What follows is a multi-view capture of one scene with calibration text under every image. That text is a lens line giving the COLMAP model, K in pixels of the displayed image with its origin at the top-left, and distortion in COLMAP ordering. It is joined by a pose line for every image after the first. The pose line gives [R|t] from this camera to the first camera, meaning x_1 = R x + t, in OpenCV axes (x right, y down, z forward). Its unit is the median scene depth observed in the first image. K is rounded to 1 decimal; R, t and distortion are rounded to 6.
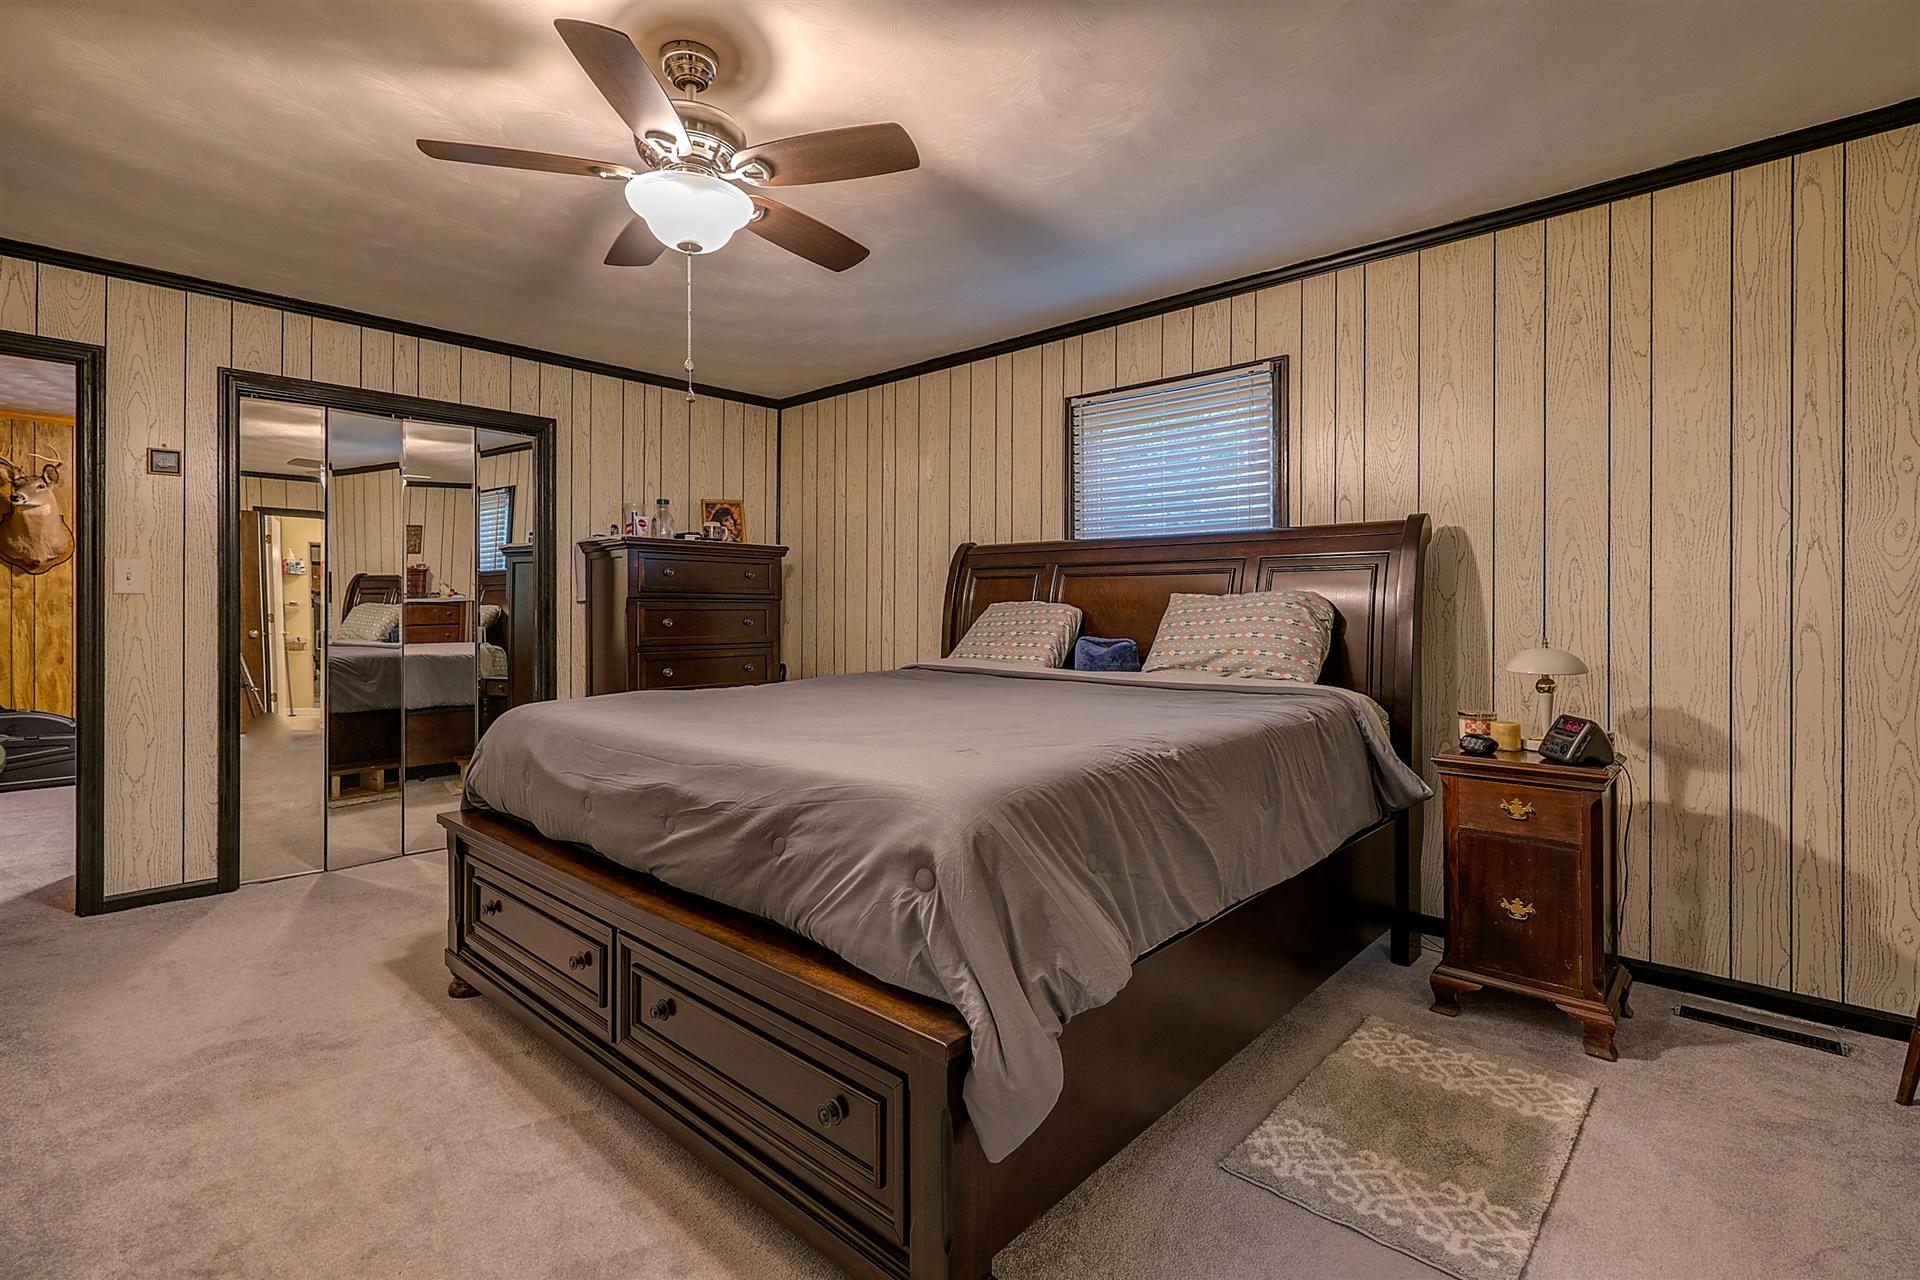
lens RADIAL K [[905.4, 0, 952.6], [0, 905.4, 613.4], [0, 0, 1]] dist [0.000087, 0.001211]
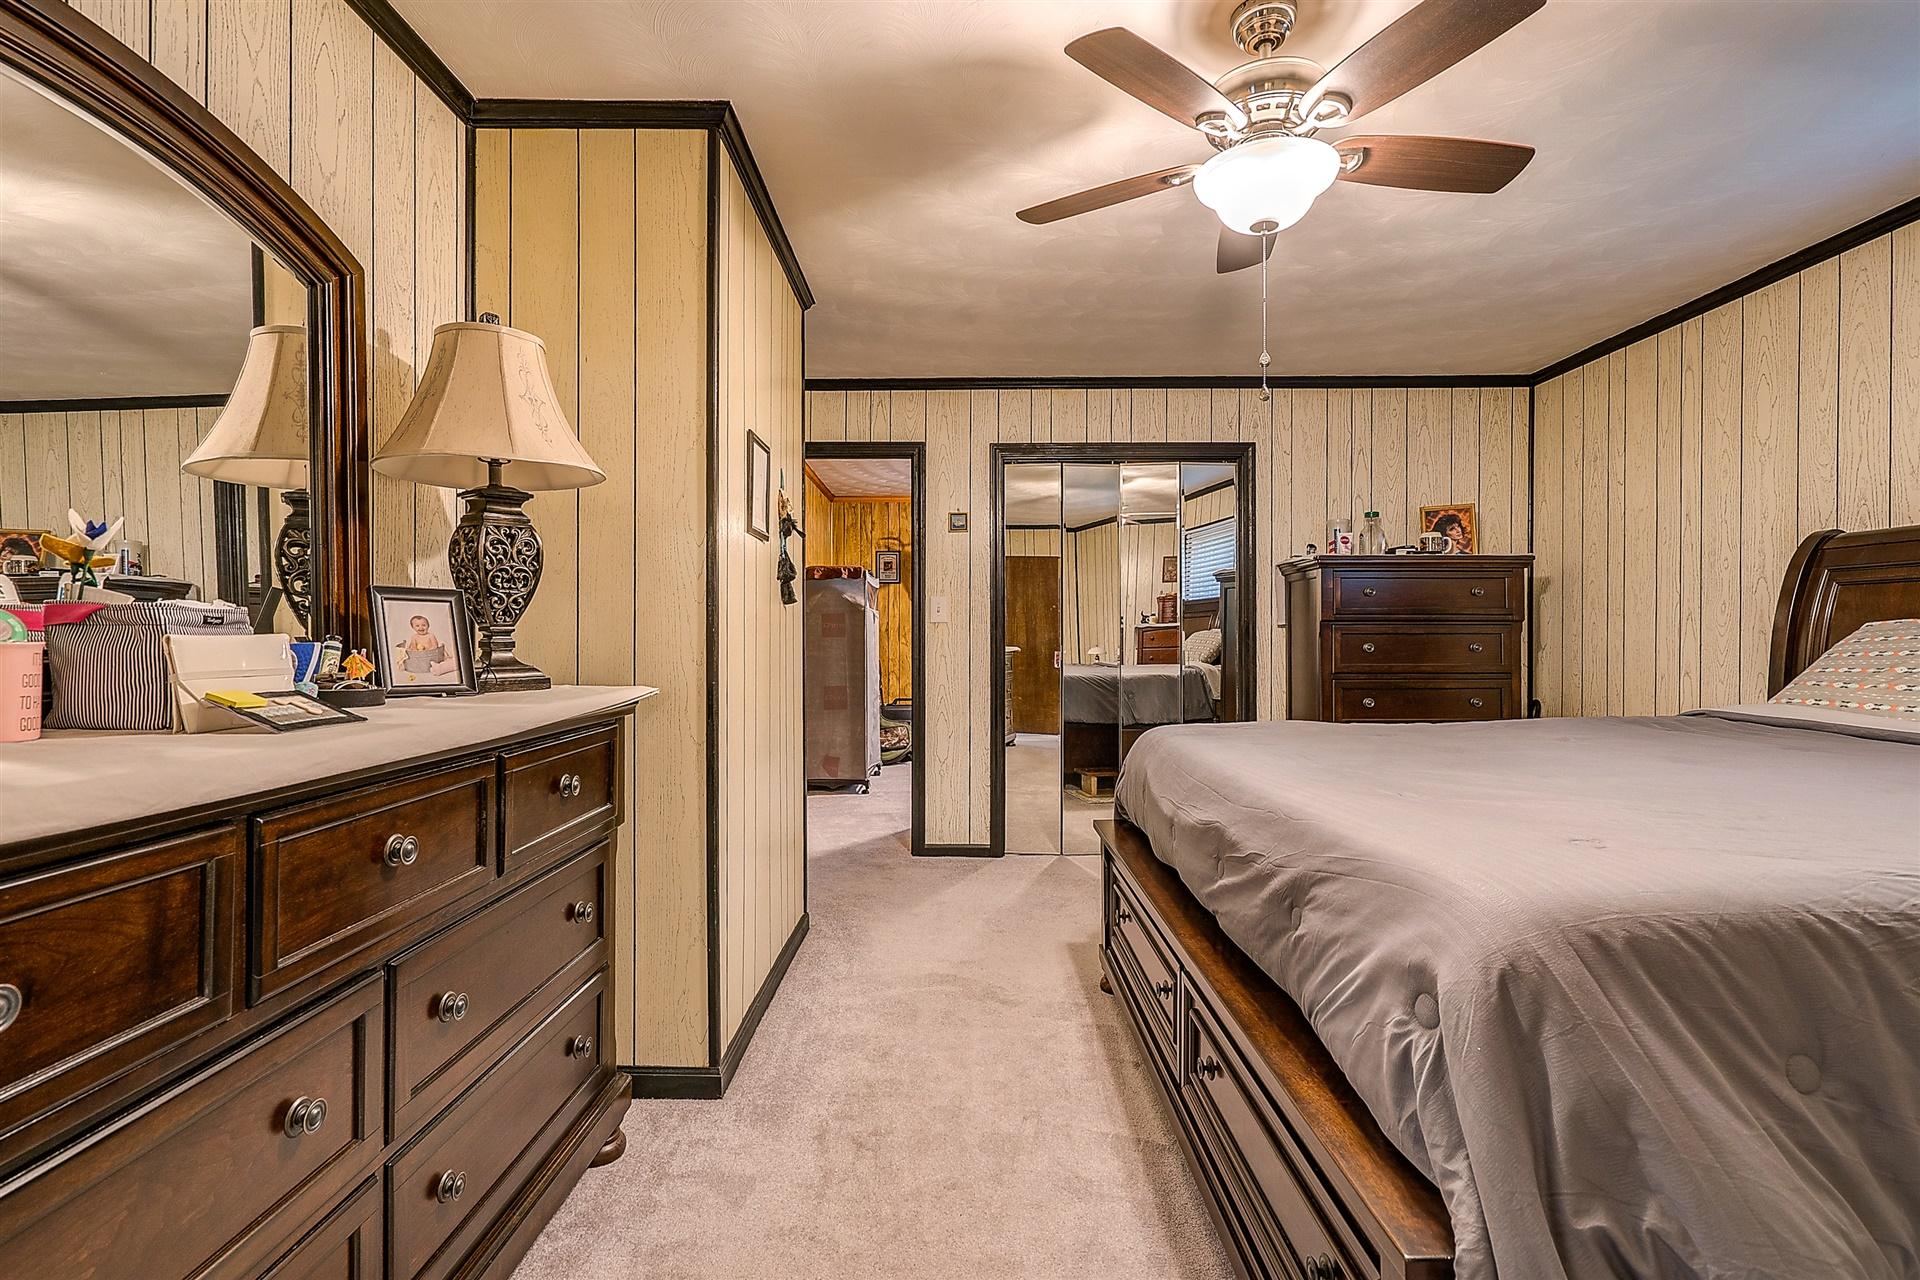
lens RADIAL K [[910.0, 0, 960.0], [0, 910.0, 640.0], [0, 0, 1]] dist [-0.001357, 0.001253]
pose [[0.665720, 0.002600, -0.746197, 0.122874], [-0.001618, 0.999997, 0.002041, 0.001449], [0.746200, -0.000152, 0.665722, 0.121976]]
